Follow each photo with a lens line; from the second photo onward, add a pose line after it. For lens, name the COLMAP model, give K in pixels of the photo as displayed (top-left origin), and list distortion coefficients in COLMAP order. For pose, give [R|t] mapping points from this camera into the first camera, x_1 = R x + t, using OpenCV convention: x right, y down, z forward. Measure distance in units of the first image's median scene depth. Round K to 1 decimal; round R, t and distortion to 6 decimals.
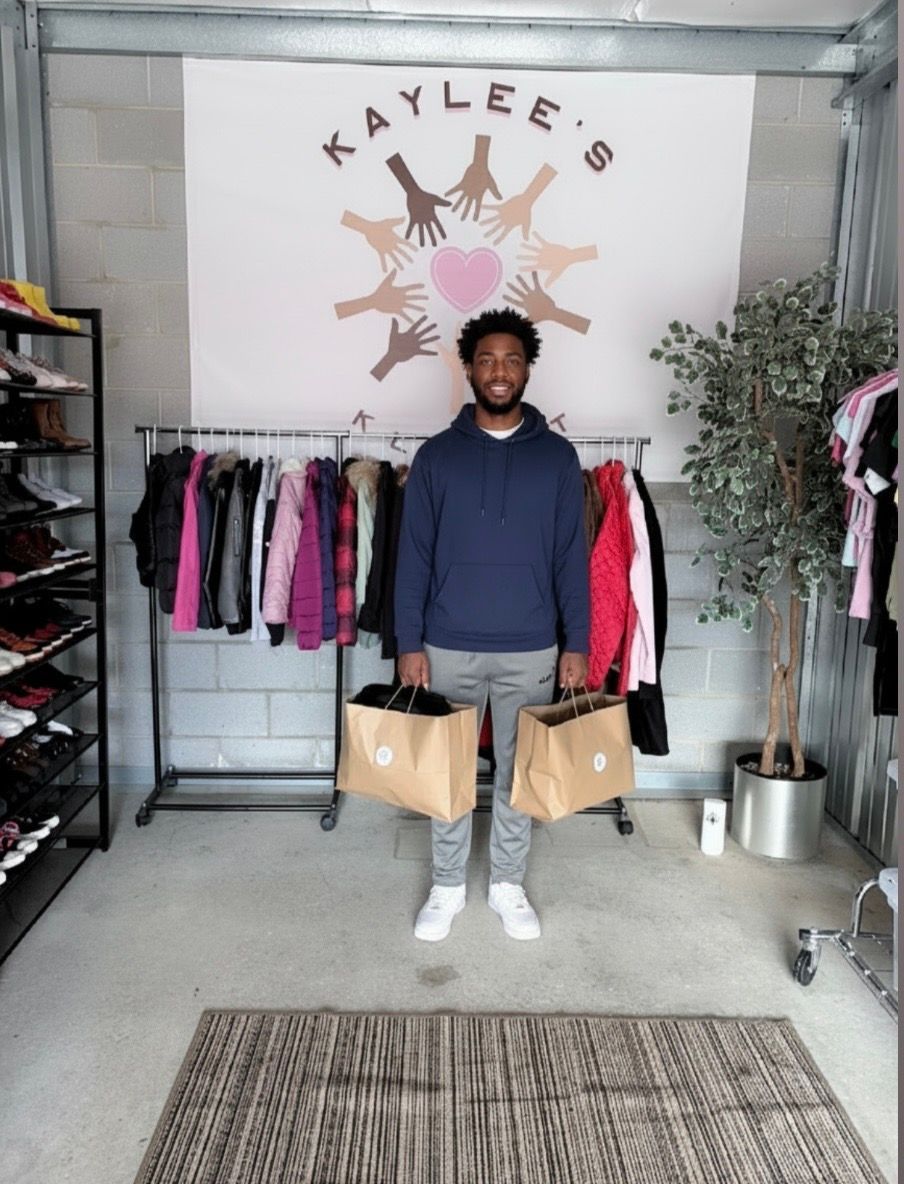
lens RADIAL K [[966.9, 0, 453.3], [0, 966.9, 589.9], [0, 0, 1]] dist [0.011444, 0.001154]
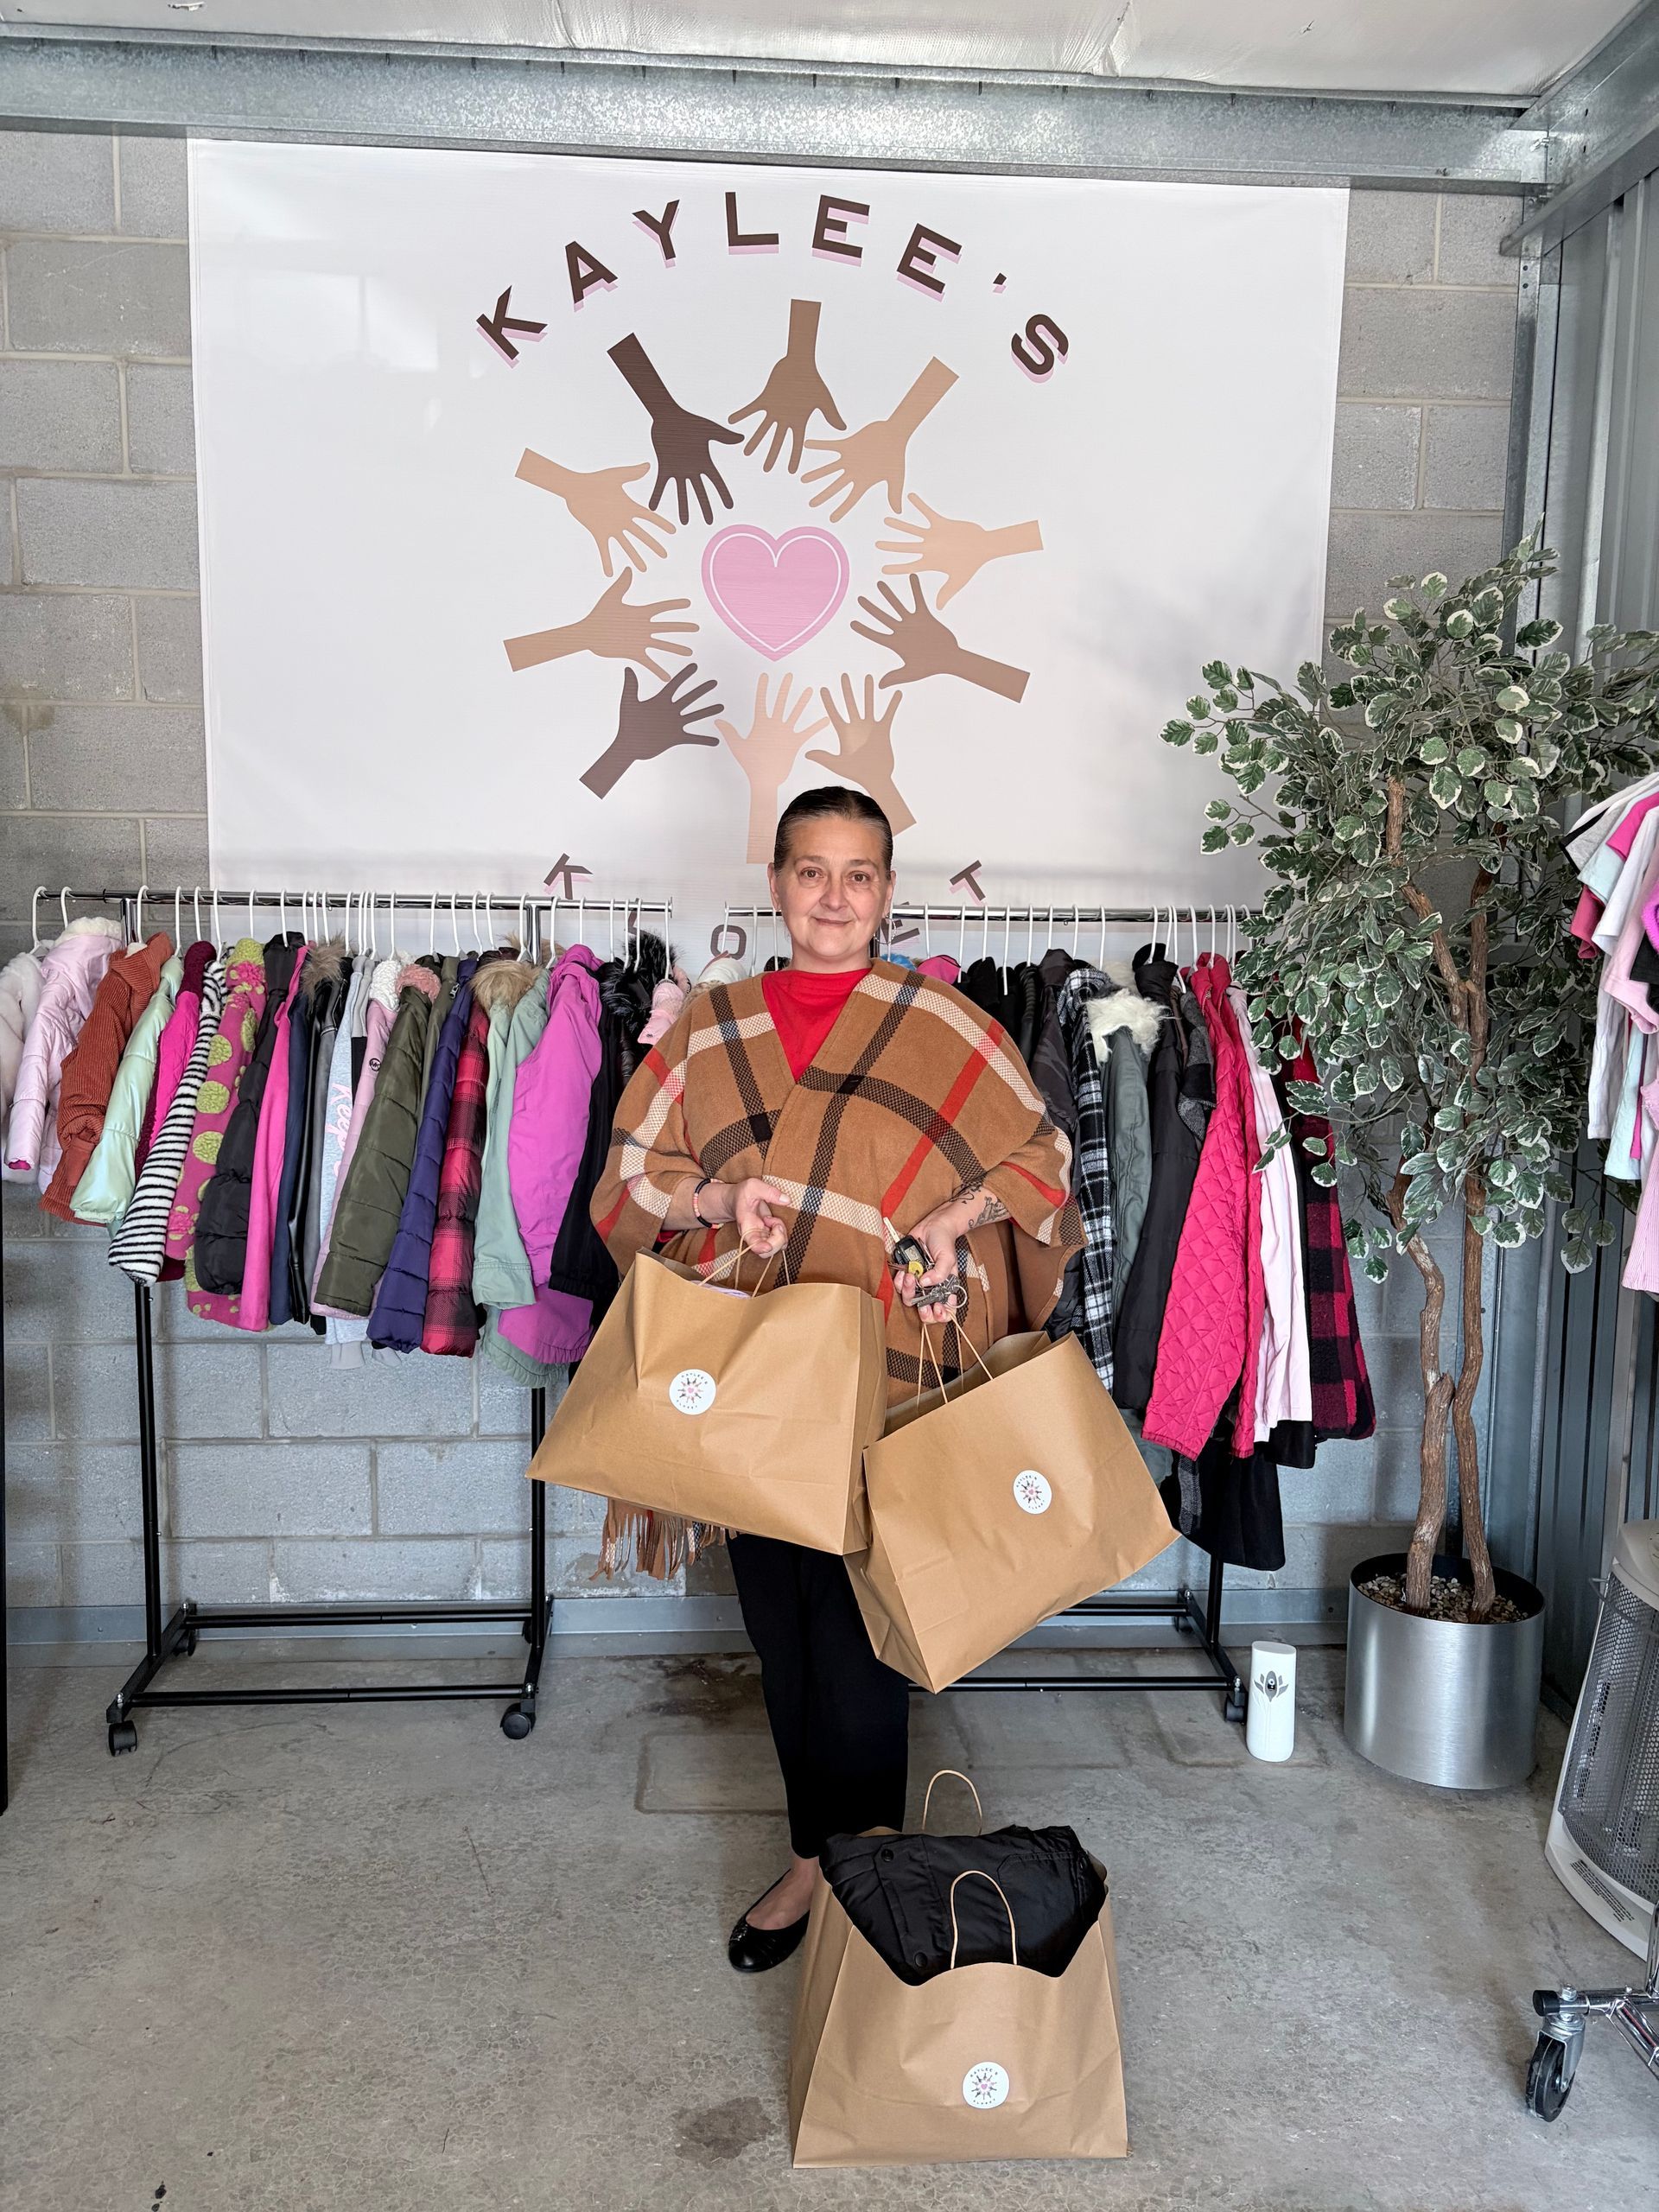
lens RADIAL K [[1721.1, 0, 831.8], [0, 1721.1, 1106.6], [0, 0, 1]] dist [0.056354, -0.077705]
pose [[0.999144, -0.010780, 0.039950, 0.004314], [0.012797, 0.998639, -0.050563, -0.015480], [-0.039351, 0.051030, 0.997922, 0.142181]]
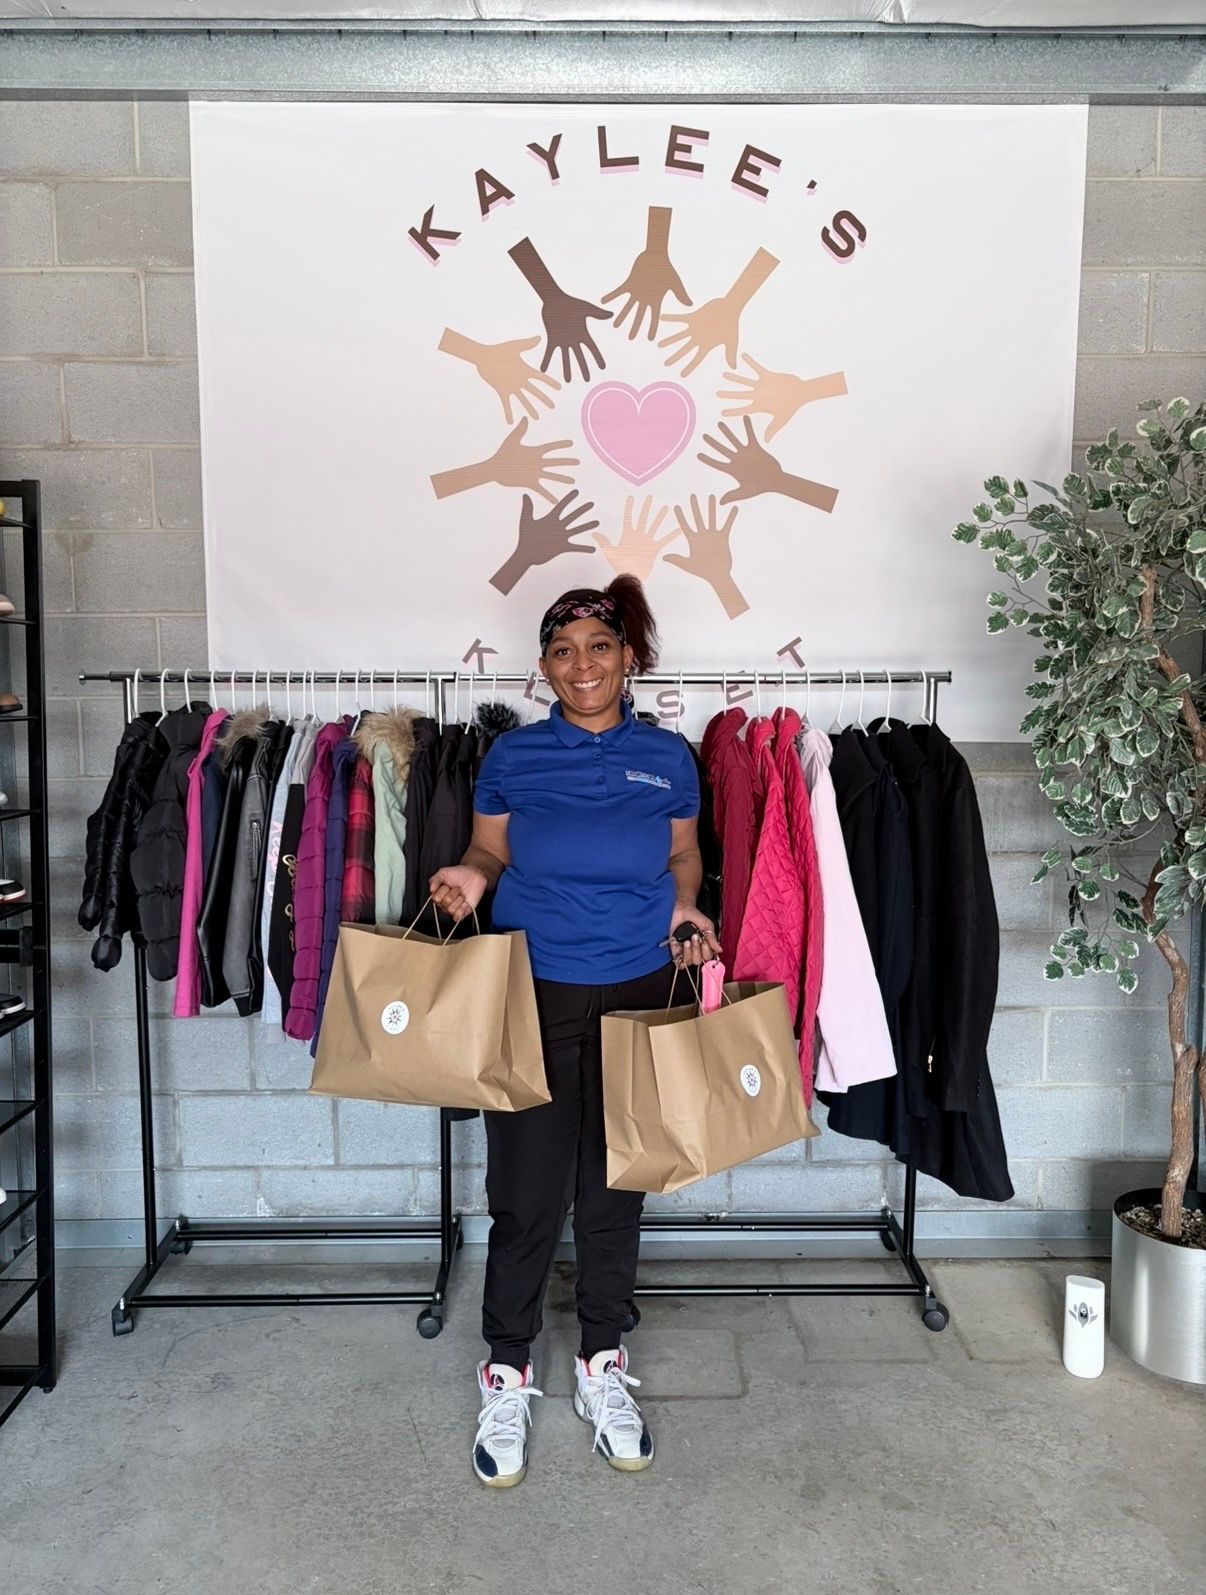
lens RADIAL K [[1253.6, 0, 595.2], [0, 1253.6, 793.6], [0, 0, 1]] dist [0.059674, -0.084446]
pose [[0.999639, -0.021292, -0.016372, -0.006732], [0.020086, 0.997302, -0.070601, -0.028500], [0.017831, 0.070247, 0.997370, 0.202619]]
